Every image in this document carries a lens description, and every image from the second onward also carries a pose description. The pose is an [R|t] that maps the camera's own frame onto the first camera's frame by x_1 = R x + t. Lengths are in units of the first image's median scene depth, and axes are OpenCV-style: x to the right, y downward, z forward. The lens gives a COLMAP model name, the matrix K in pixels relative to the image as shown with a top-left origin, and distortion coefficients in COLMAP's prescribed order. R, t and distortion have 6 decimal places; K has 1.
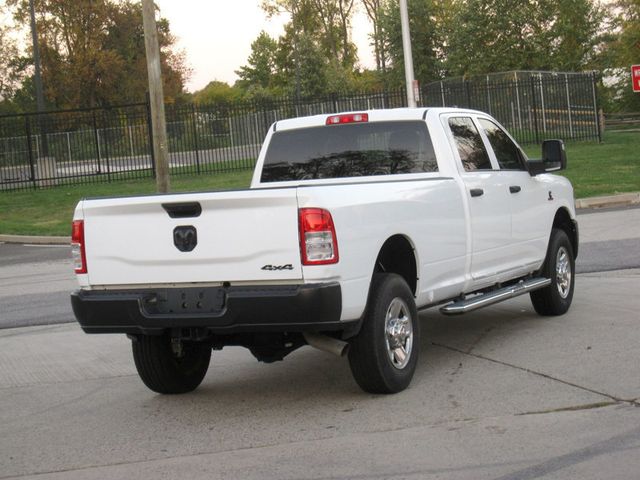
lens RADIAL K [[1489.3, 0, 320.0], [0, 1489.3, 240.0], [0, 0, 1]] dist [-0.094291, -0.328143]
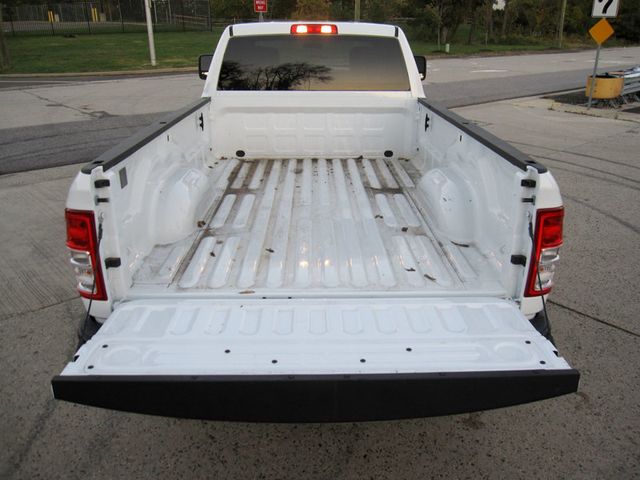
lens RADIAL K [[528.2, 0, 330.0], [0, 528.2, 235.5], [0, 0, 1]] dist [-0.047980, 0.003912]
pose [[0.893740, -0.092563, 0.438931, -0.167542], [-0.044436, 0.955399, 0.291957, -0.064103], [-0.446379, -0.280438, 0.849765, 0.806081]]
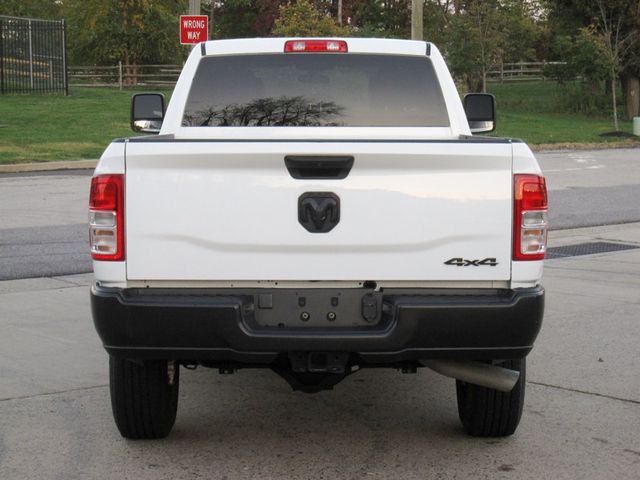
lens RADIAL K [[1489.3, 0, 320.0], [0, 1489.3, 240.0], [0, 0, 1]] dist [-0.094291, -0.328143]
pose [[0.904615, 0.027561, 0.425337, -0.348995], [-0.039952, 0.998997, 0.020238, -0.001878], [-0.424352, -0.035300, 0.904809, 0.411867]]
